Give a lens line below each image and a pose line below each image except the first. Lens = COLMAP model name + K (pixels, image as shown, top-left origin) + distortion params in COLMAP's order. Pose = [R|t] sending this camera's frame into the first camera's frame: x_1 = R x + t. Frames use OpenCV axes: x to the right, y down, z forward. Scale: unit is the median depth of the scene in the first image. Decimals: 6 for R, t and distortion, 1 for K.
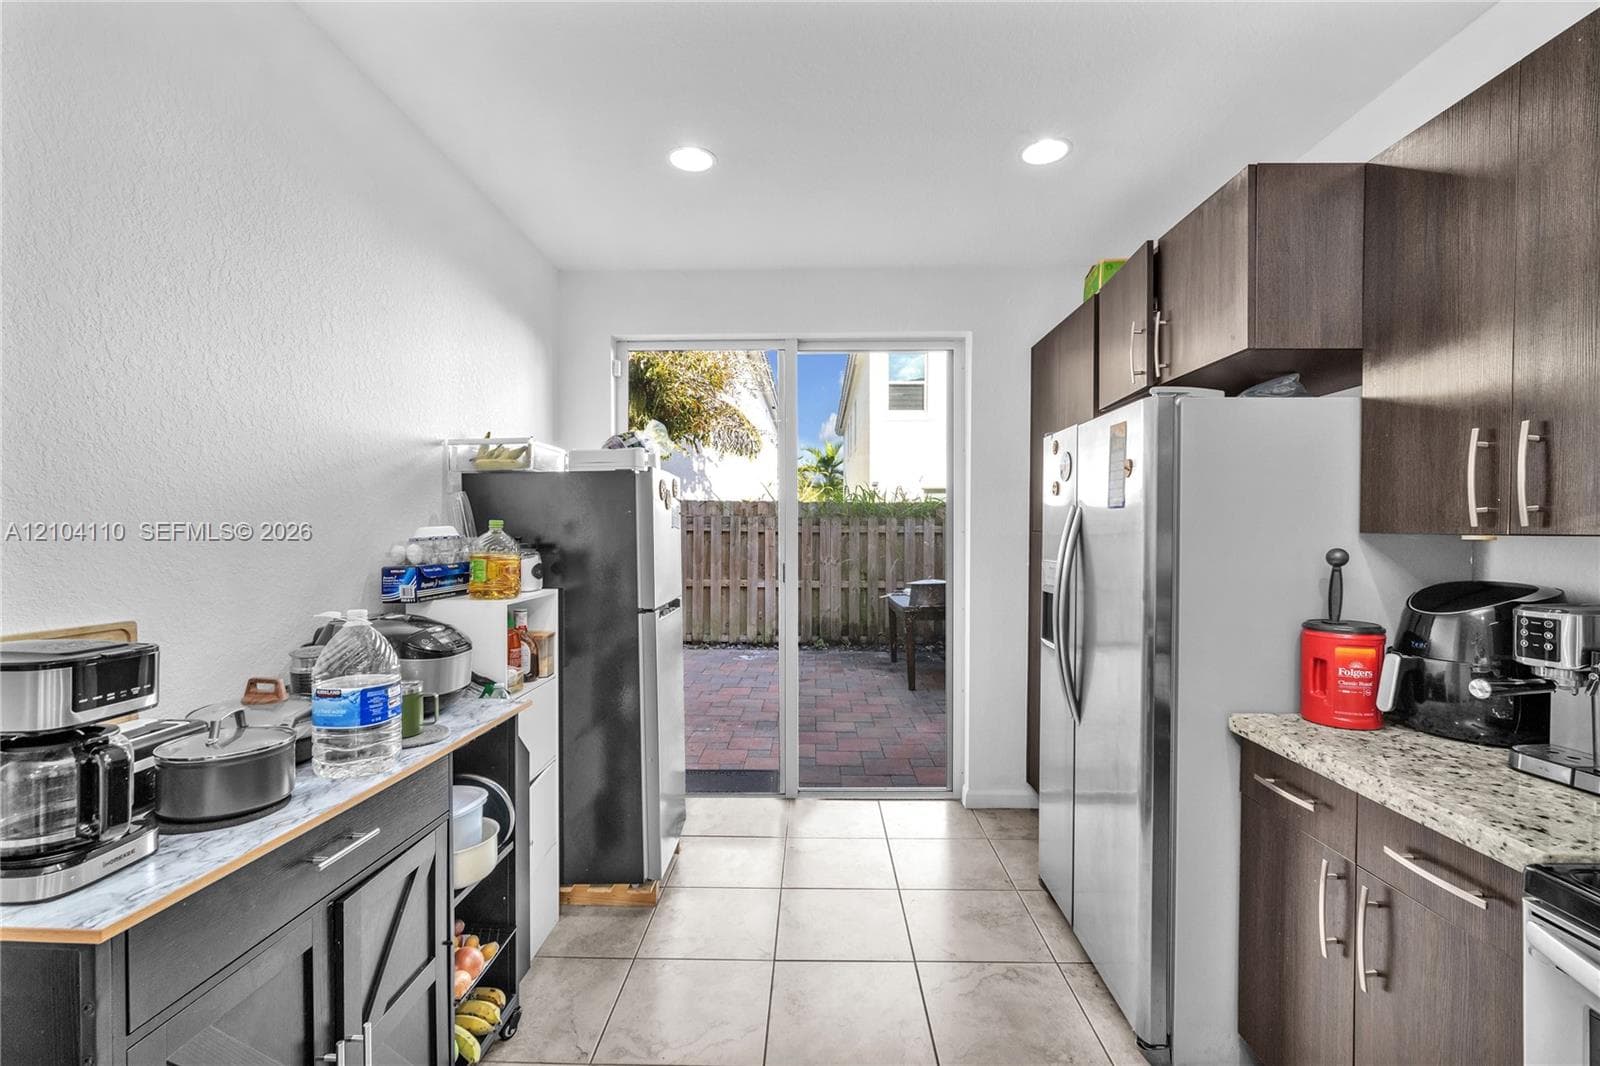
lens RADIAL K [[702.4, 0, 806.1], [0, 702.4, 541.3], [0, 0, 1]] dist [-0.001927, 0.000562]
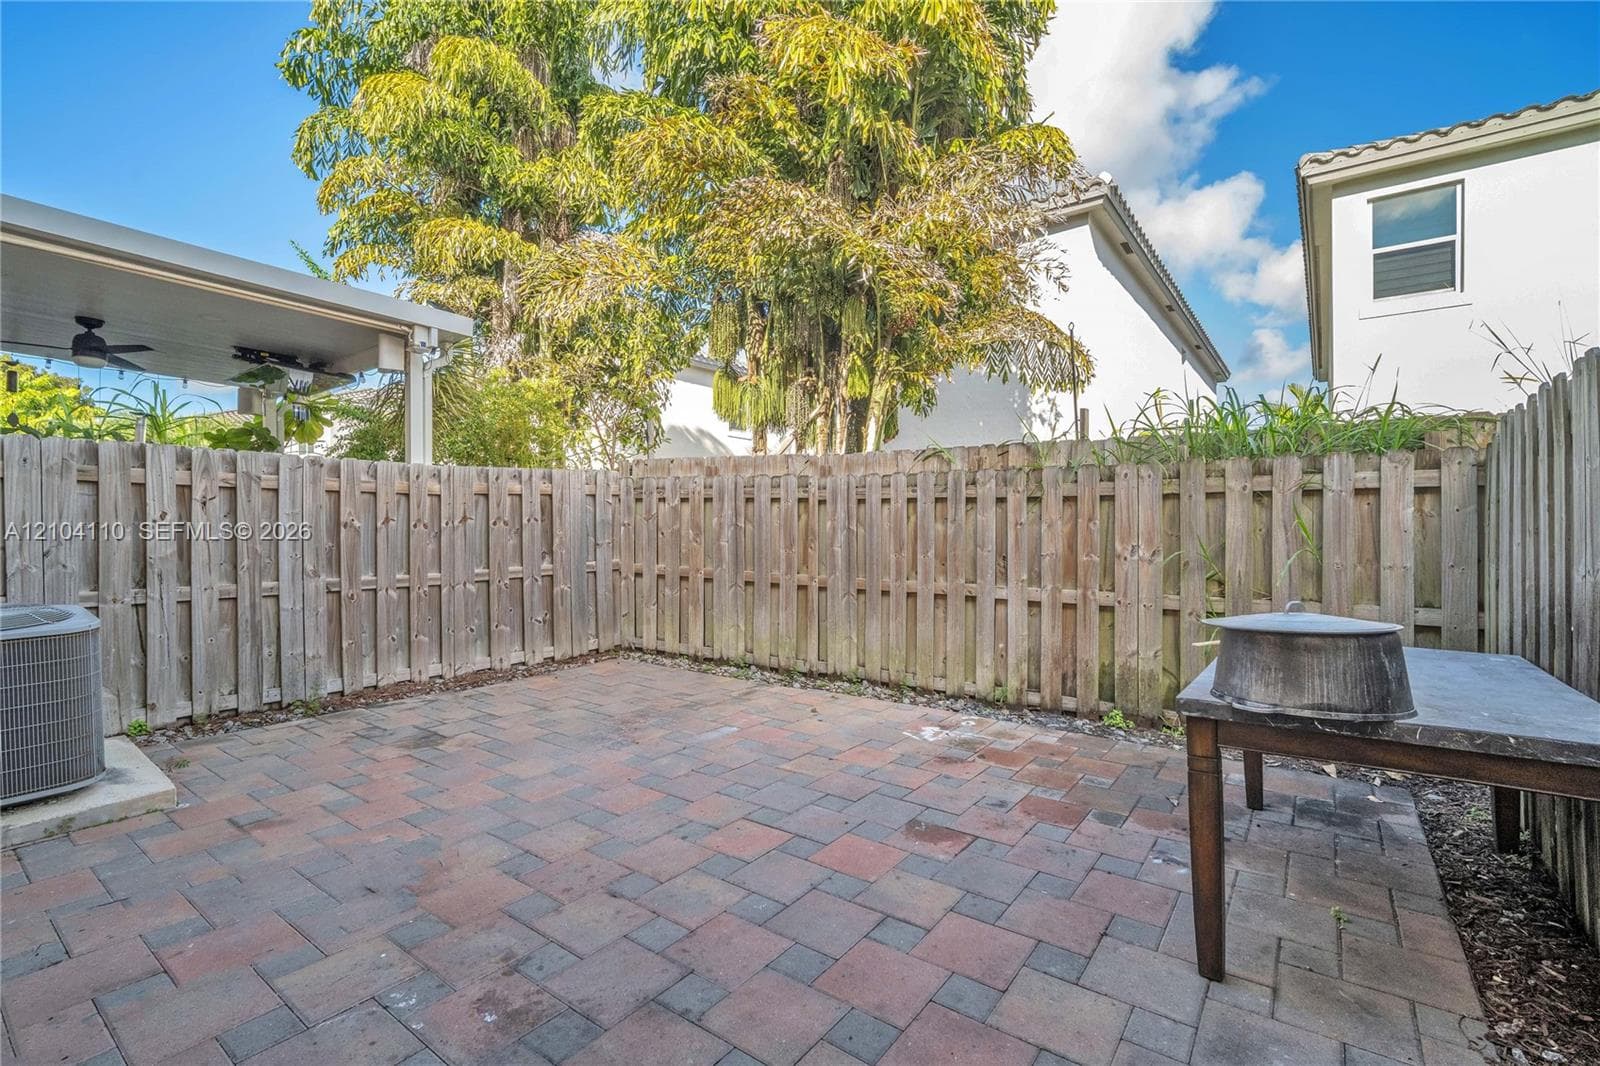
lens RADIAL K [[709.7, 0, 812.3], [0, 709.7, 531.9], [0, 0, 1]] dist [0.000274, 0.000296]
pose [[0.820664, -0.000614, -0.571411, 0.598542], [-0.003965, 0.999969, -0.006769, 0.083050], [0.571398, 0.007821, 0.820636, 2.124175]]
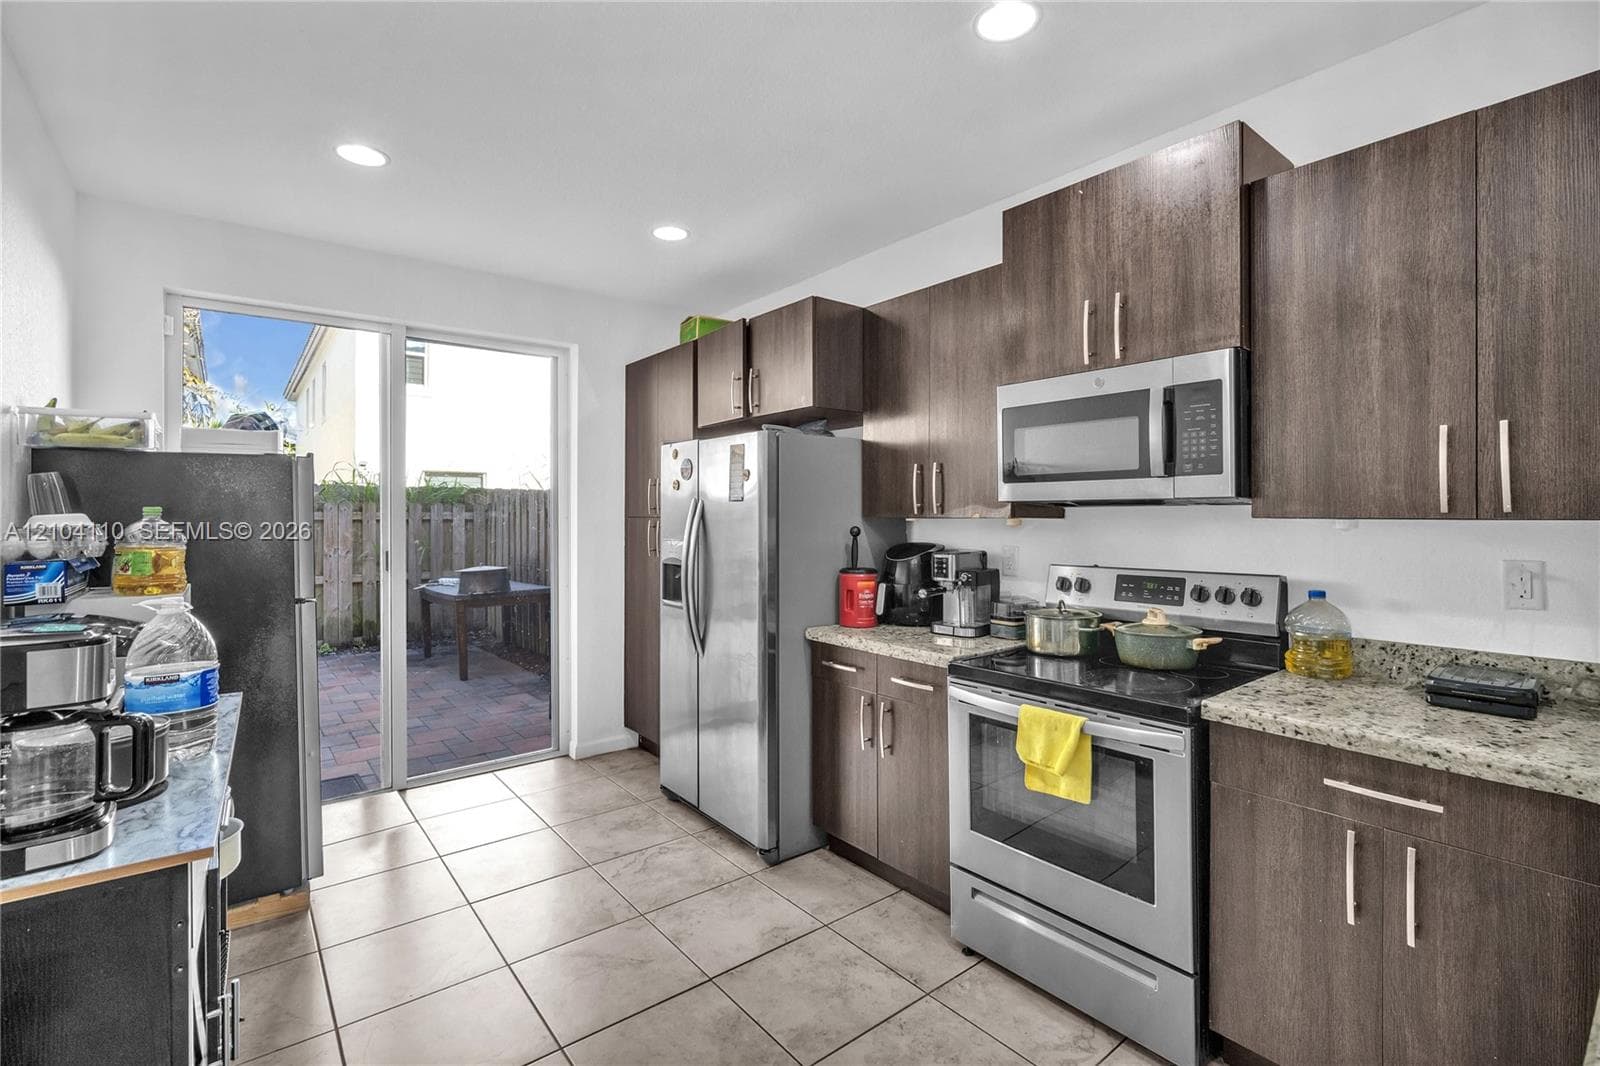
lens RADIAL K [[725.6, 0, 796.7], [0, 725.6, 515.1], [0, 0, 1]] dist [-0.001720, 0.000058]
pose [[0.775691, -0.002116, 0.631110, -0.417458], [0.012987, 0.999836, -0.012609, 0.003117], [-0.630980, 0.017977, 0.775591, -0.259970]]
